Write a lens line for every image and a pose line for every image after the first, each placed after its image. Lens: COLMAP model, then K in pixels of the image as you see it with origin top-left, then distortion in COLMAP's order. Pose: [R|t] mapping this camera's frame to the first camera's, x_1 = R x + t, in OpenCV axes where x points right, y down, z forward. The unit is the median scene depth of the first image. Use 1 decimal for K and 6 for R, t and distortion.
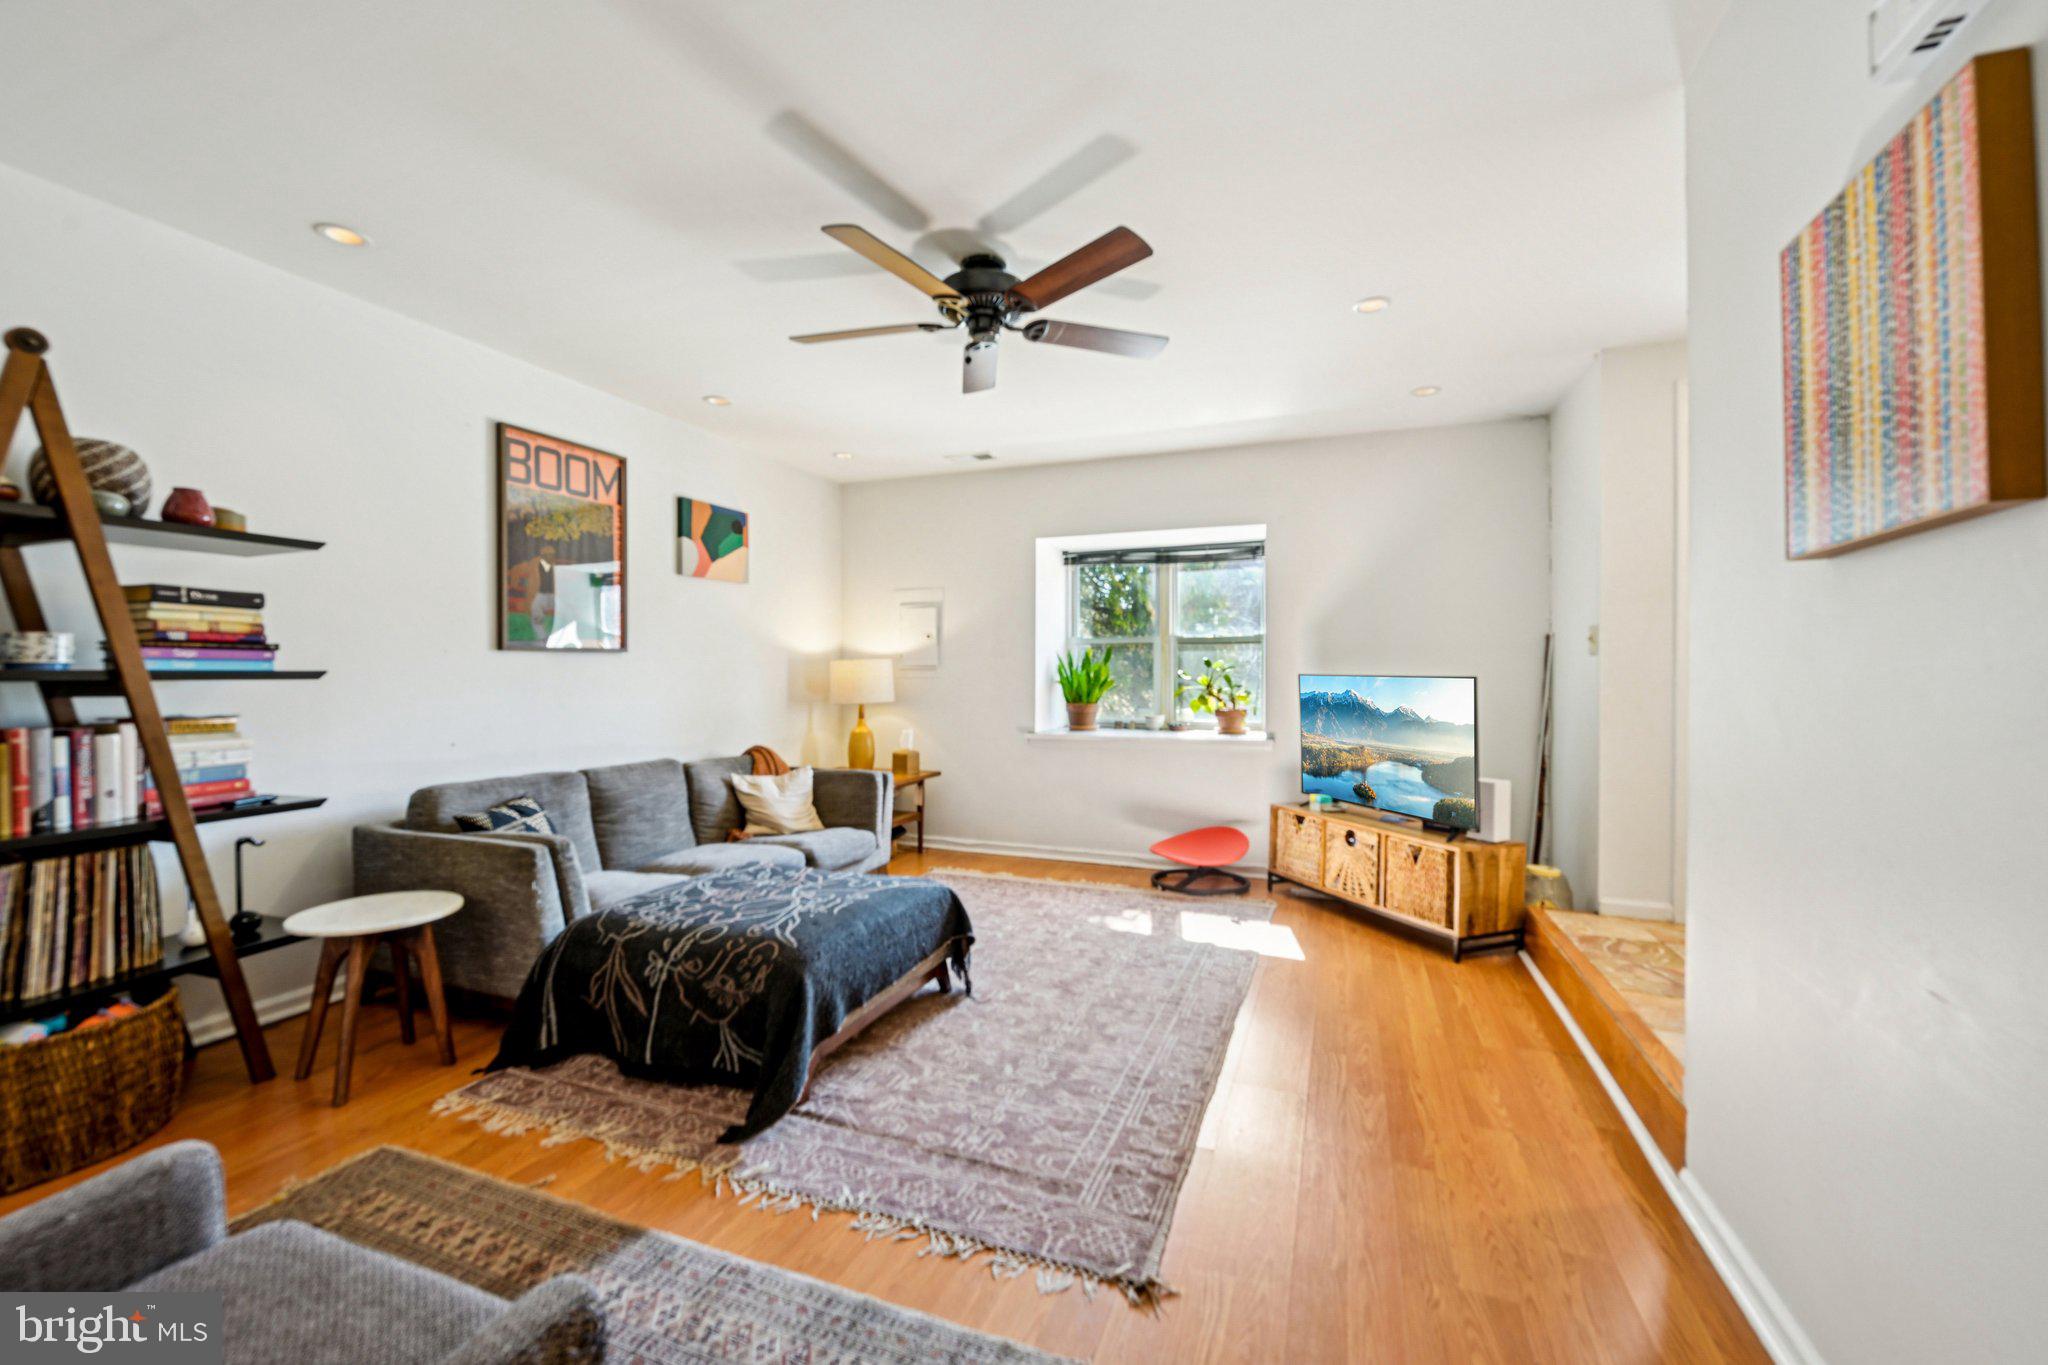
lens RADIAL K [[807.1, 0, 1013.5], [0, 807.1, 673.9], [0, 0, 1]] dist [0.000697, 0.000085]
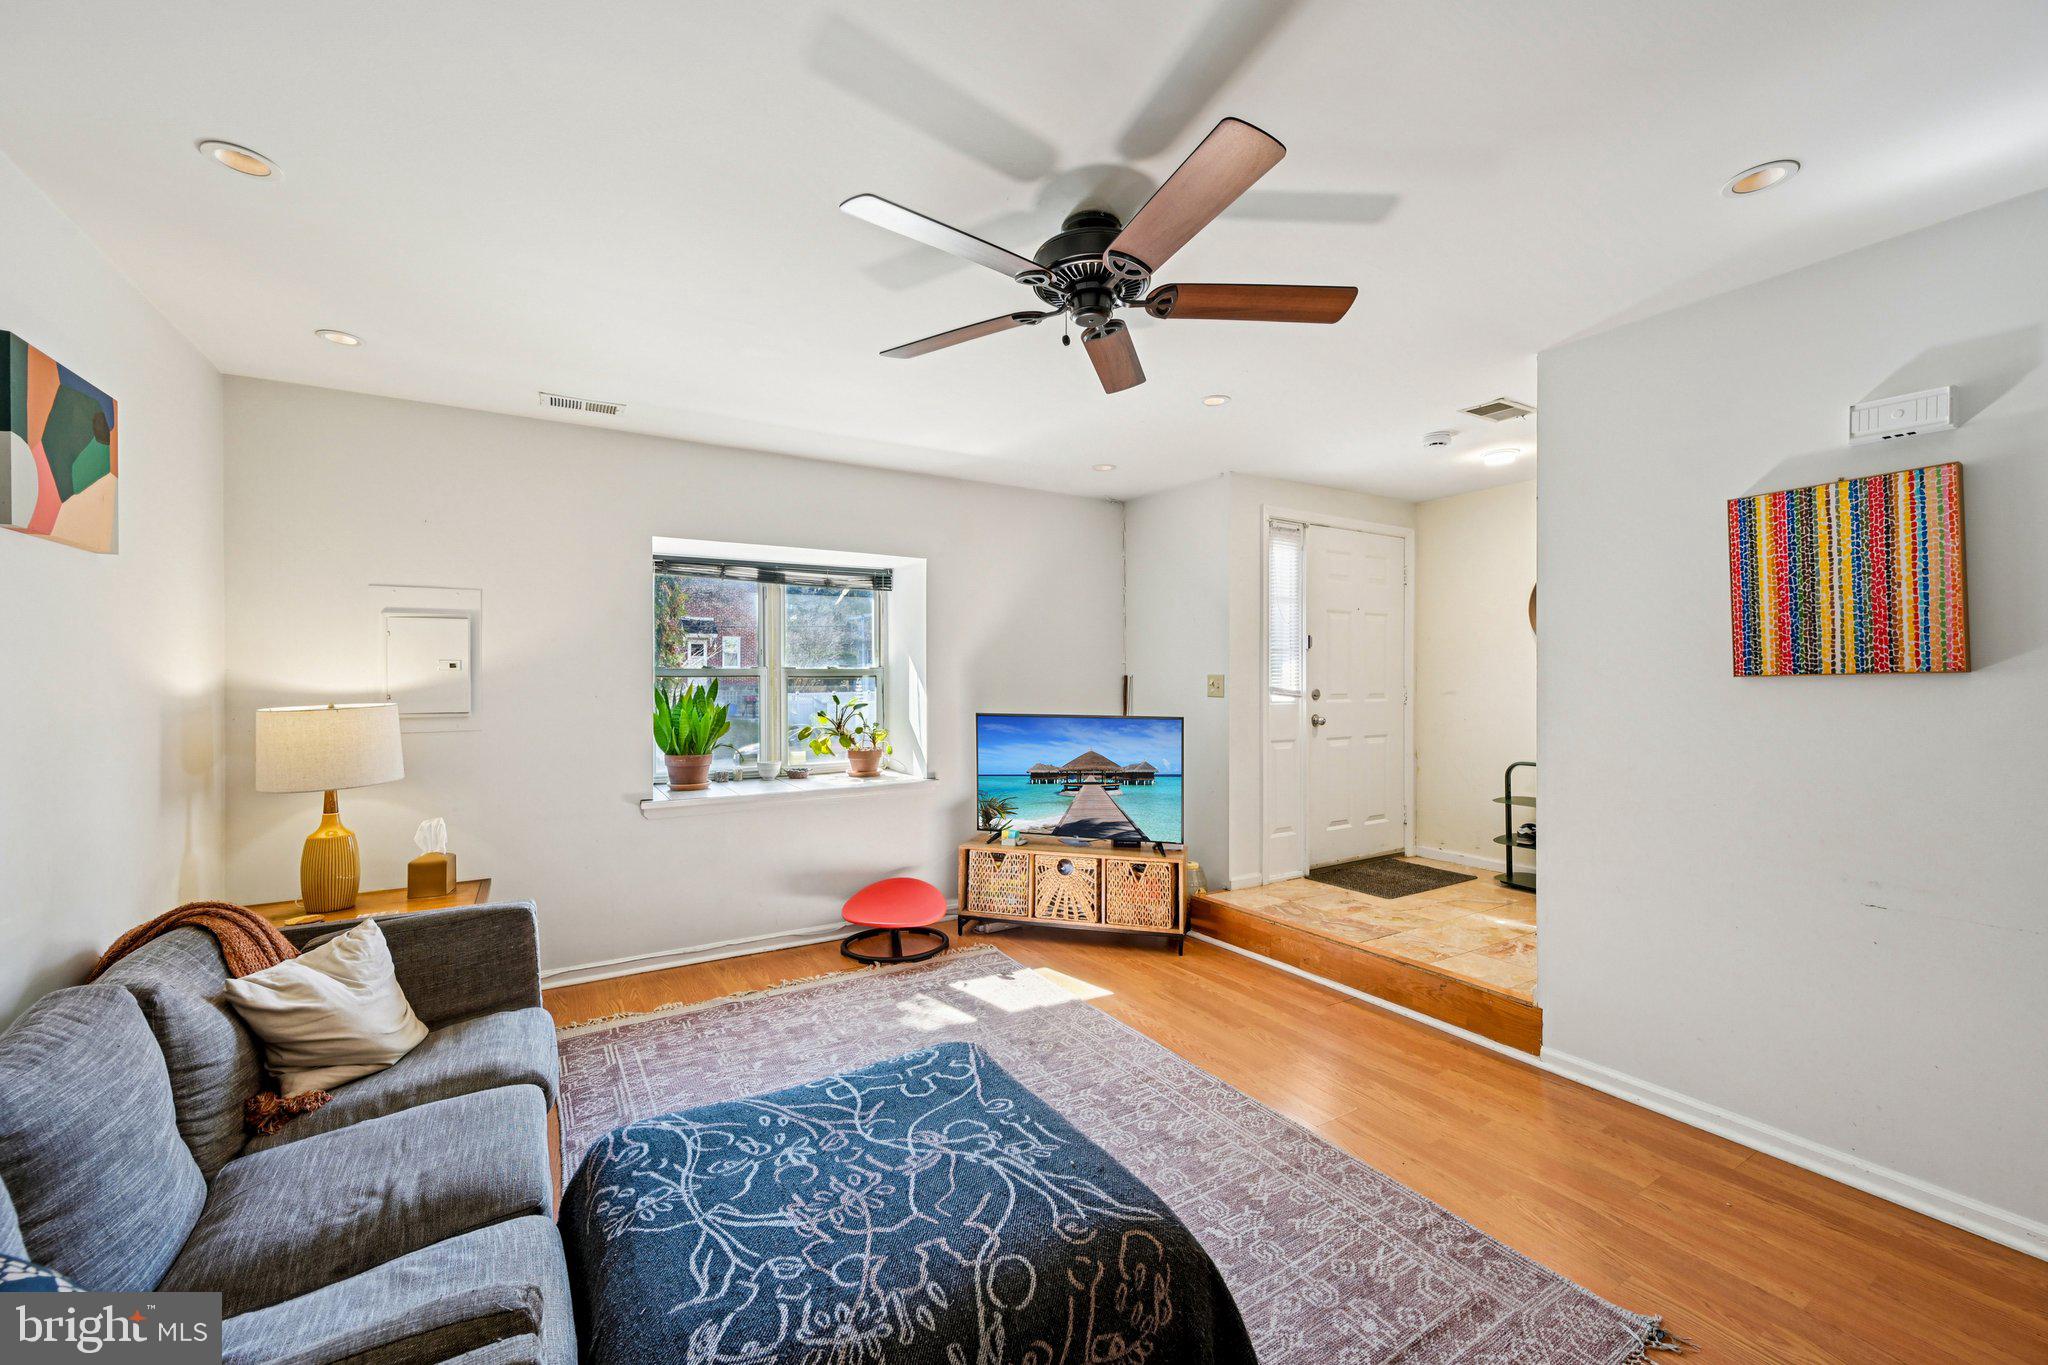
lens RADIAL K [[803.0, 0, 1010.9], [0, 803.0, 684.2], [0, 0, 1]] dist [0.000820, 0.000046]
pose [[0.610208, -0.008172, 0.792199, -0.485040], [0.004566, 0.999966, 0.006798, -0.049949], [-0.792228, -0.000531, 0.610225, 0.409557]]
